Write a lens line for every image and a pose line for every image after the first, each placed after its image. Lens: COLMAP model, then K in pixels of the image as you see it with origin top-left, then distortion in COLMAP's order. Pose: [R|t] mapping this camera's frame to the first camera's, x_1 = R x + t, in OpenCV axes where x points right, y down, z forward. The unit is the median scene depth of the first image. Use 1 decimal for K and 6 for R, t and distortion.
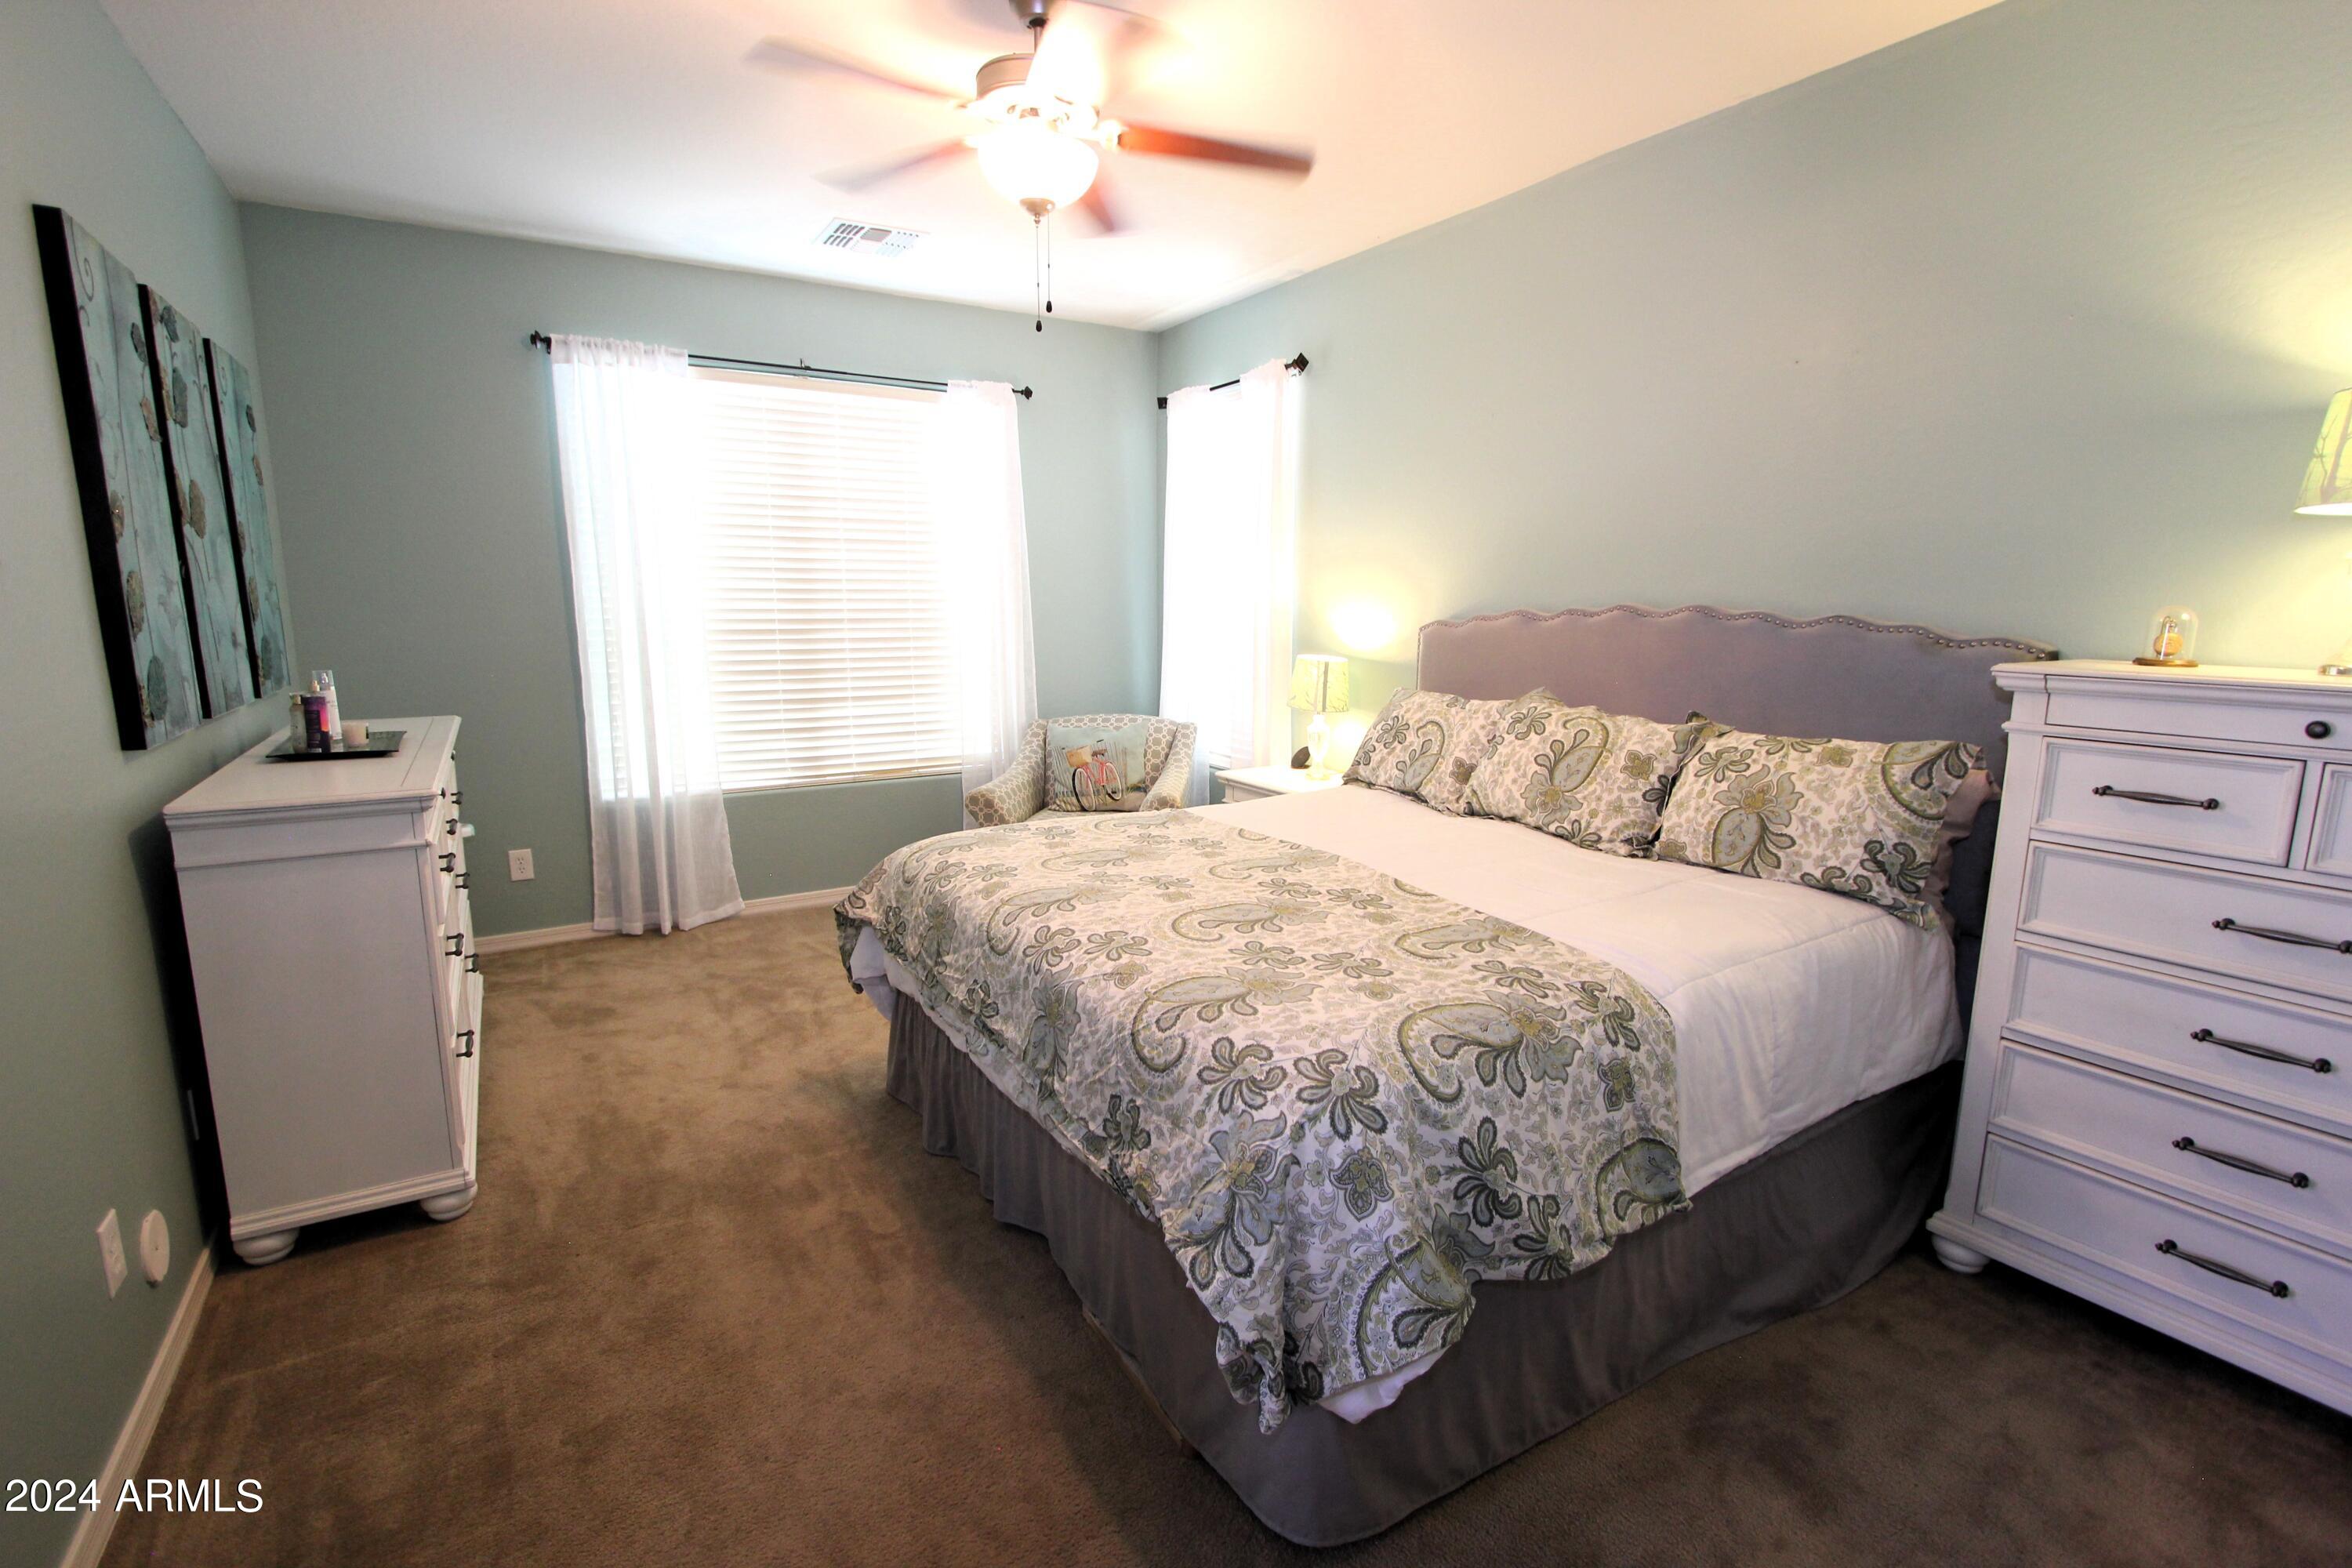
lens RADIAL K [[1086.6, 0, 1191.8], [0, 1086.6, 780.5], [0, 0, 1]] dist [-0.017789, 0.001453]
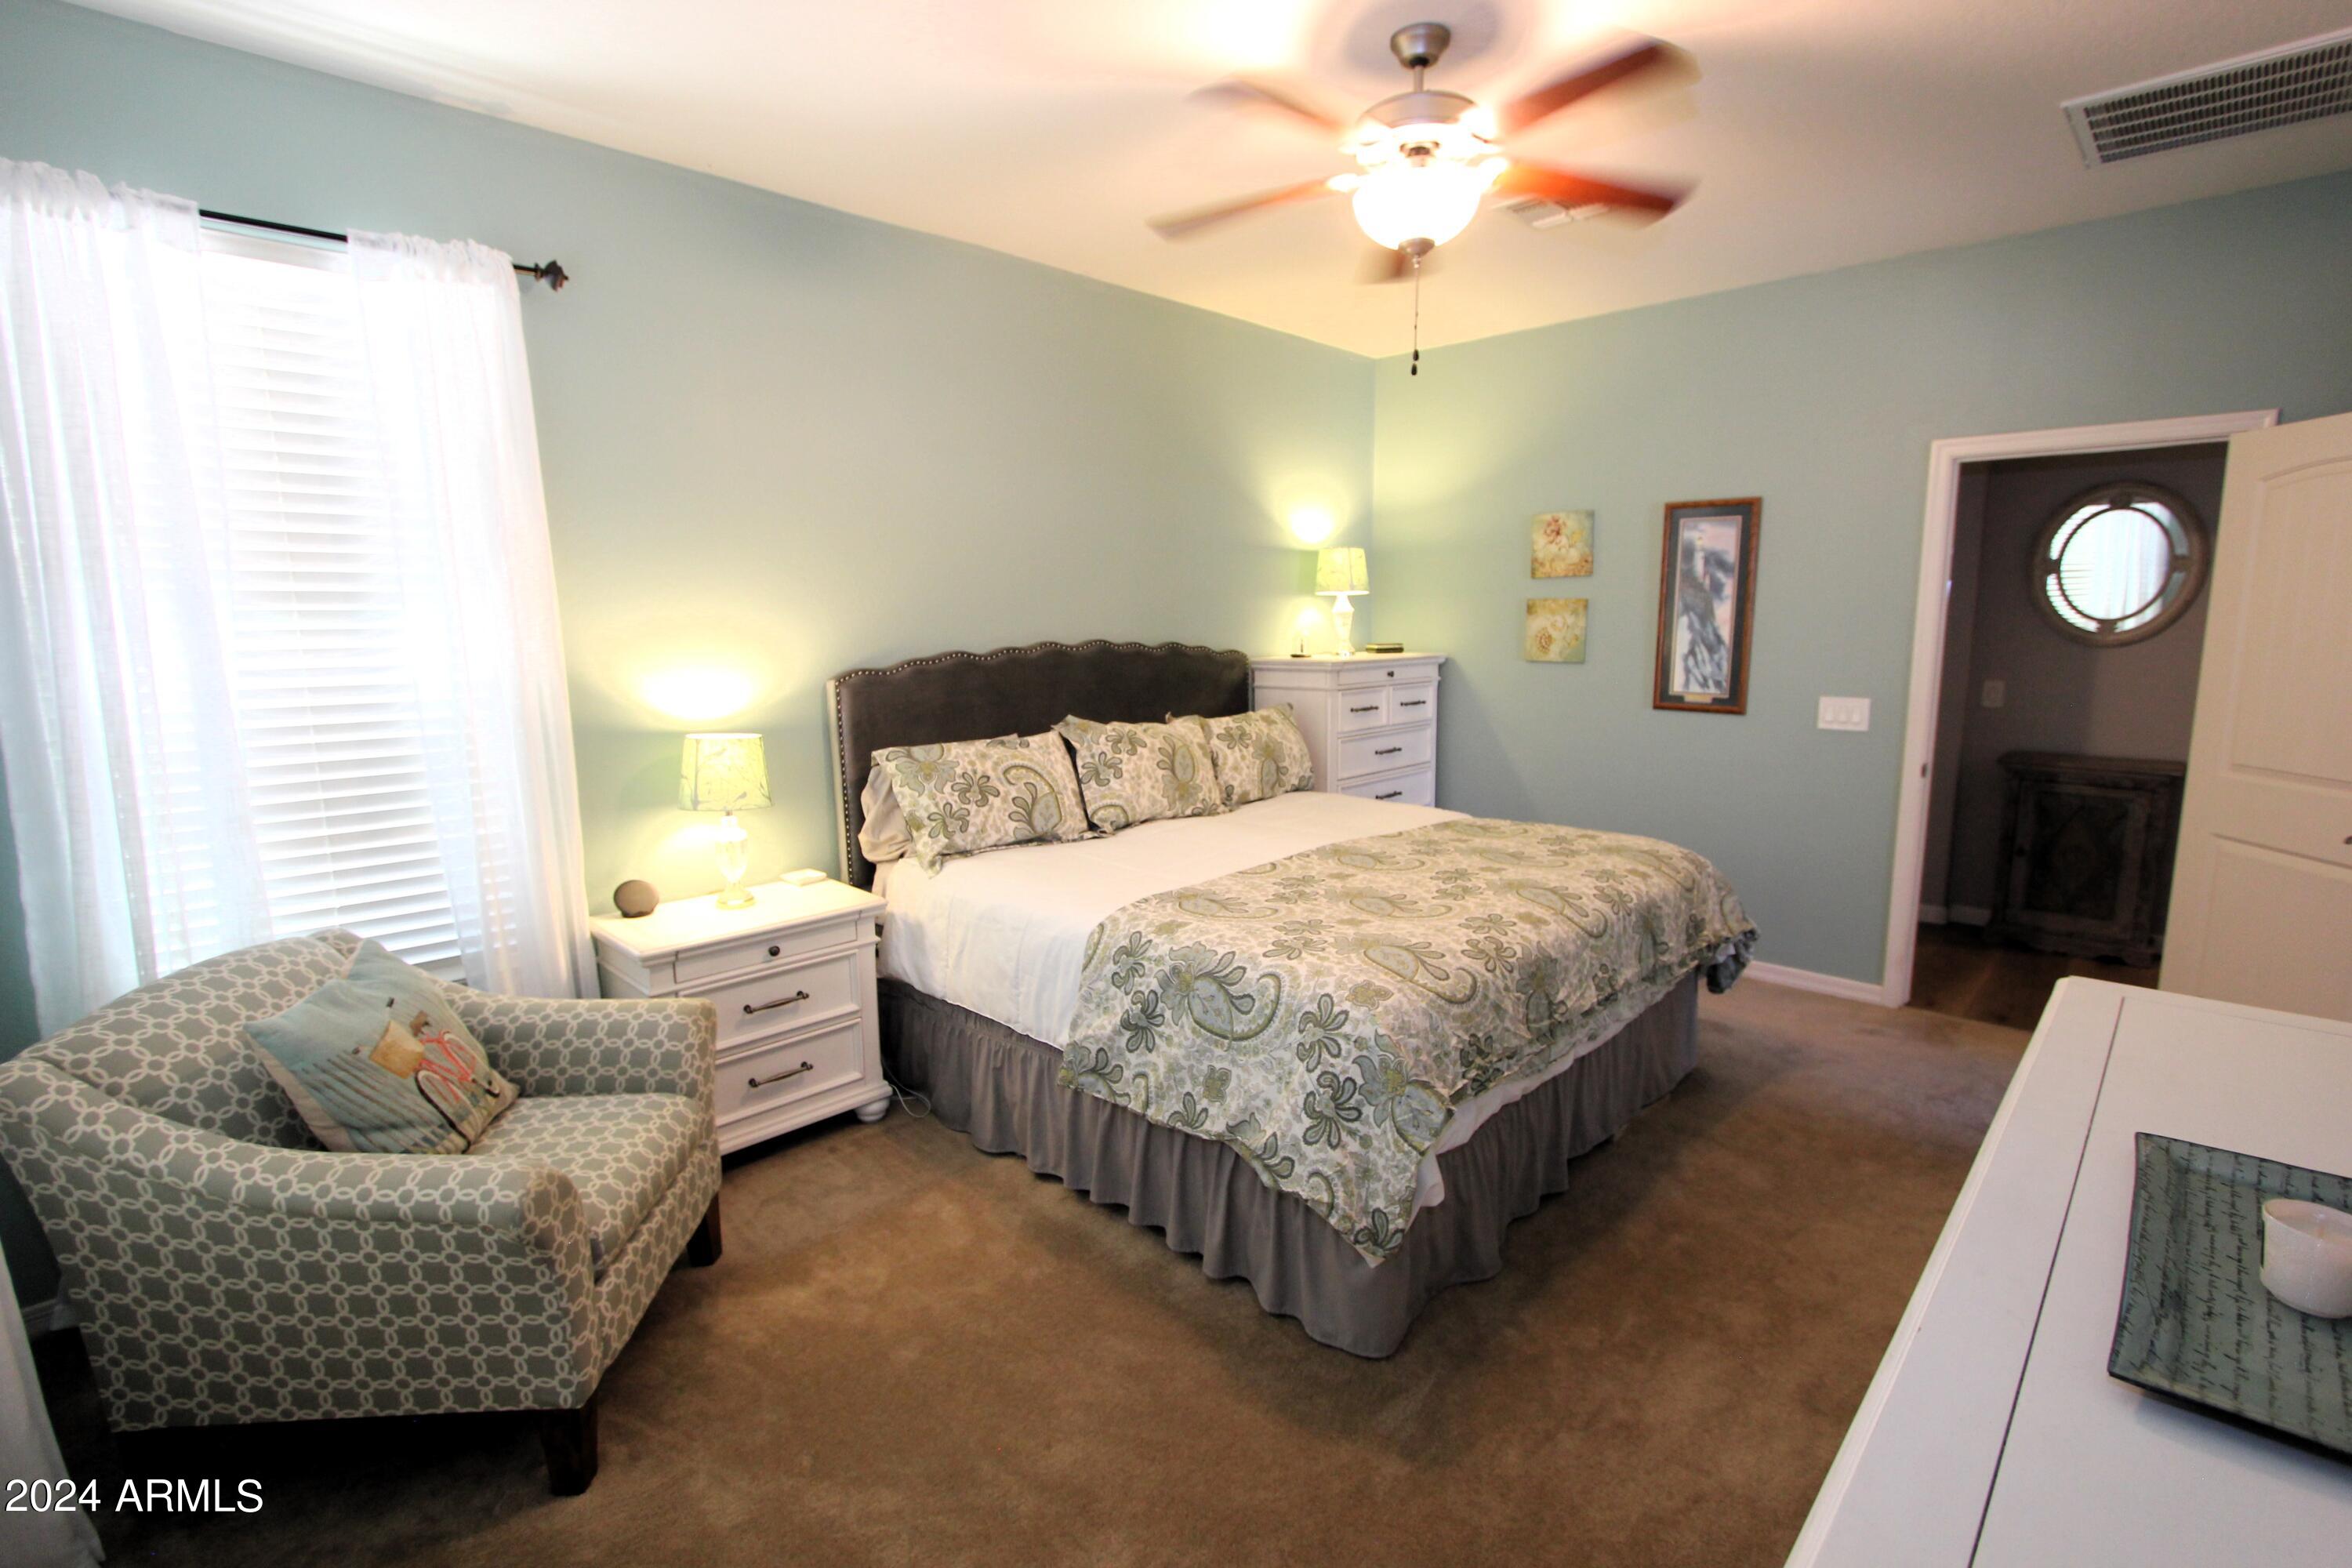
lens RADIAL K [[1086.6, 0, 1191.8], [0, 1086.6, 780.5], [0, 0, 1]] dist [-0.017789, 0.001453]
pose [[-0.267459, -0.141998, 0.953049, -0.919007], [0.168761, 0.966891, 0.191421, -0.244190], [-0.948676, 0.212034, -0.234640, 1.302834]]
